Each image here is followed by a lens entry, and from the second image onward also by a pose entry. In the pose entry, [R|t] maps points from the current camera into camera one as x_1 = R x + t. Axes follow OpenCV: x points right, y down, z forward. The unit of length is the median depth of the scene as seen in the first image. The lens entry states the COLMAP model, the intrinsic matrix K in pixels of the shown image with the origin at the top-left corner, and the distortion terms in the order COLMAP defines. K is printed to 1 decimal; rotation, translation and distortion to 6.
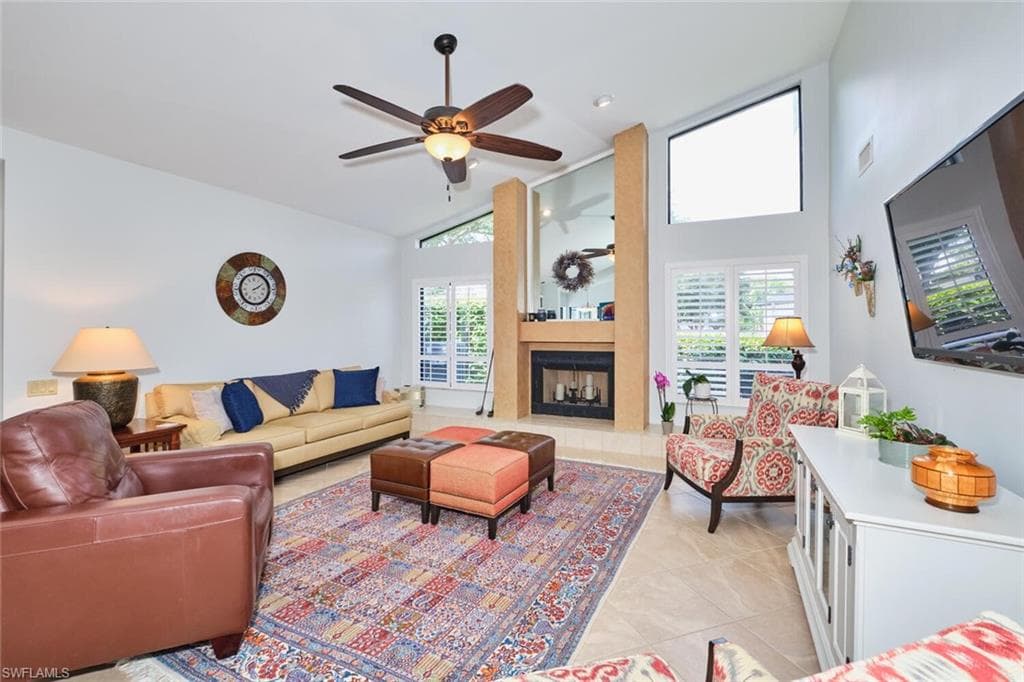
lens RADIAL K [[453.1, 0, 505.2], [0, 453.1, 337.6], [0, 0, 1]] dist [-0.005201, 0.000077]
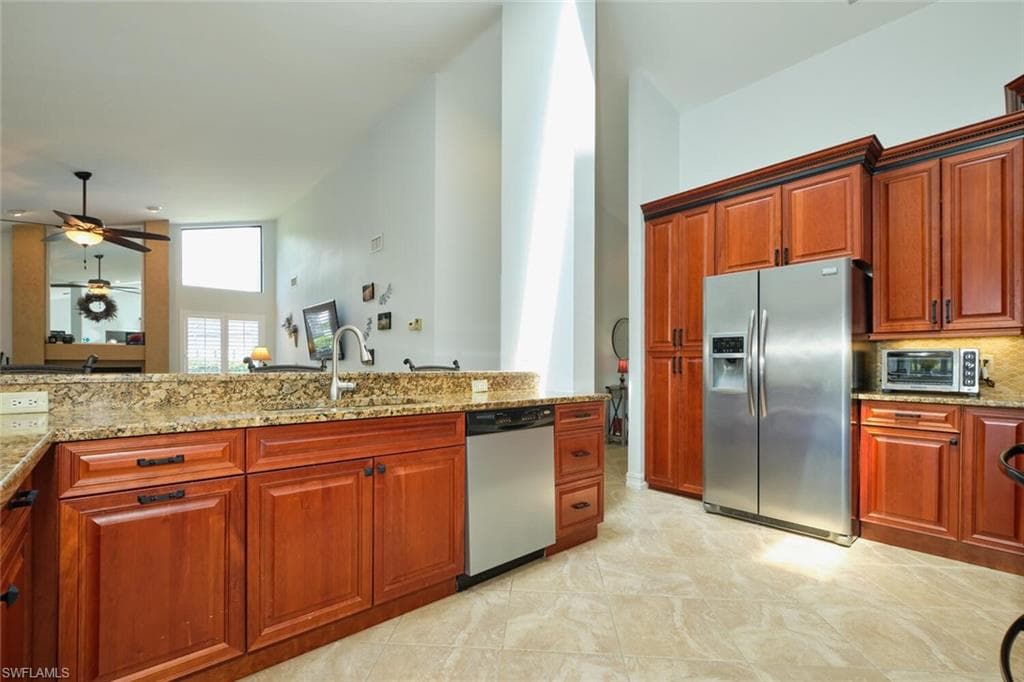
lens RADIAL K [[453.1, 0, 505.3], [0, 453.1, 362.4], [0, 0, 1]] dist [-0.005201, 0.000077]
pose [[0.392133, 0.000161, 0.919909, -0.790457], [0.000643, 1.000000, -0.000449, 0.021675], [-0.919908, 0.000767, 0.392132, -0.788688]]
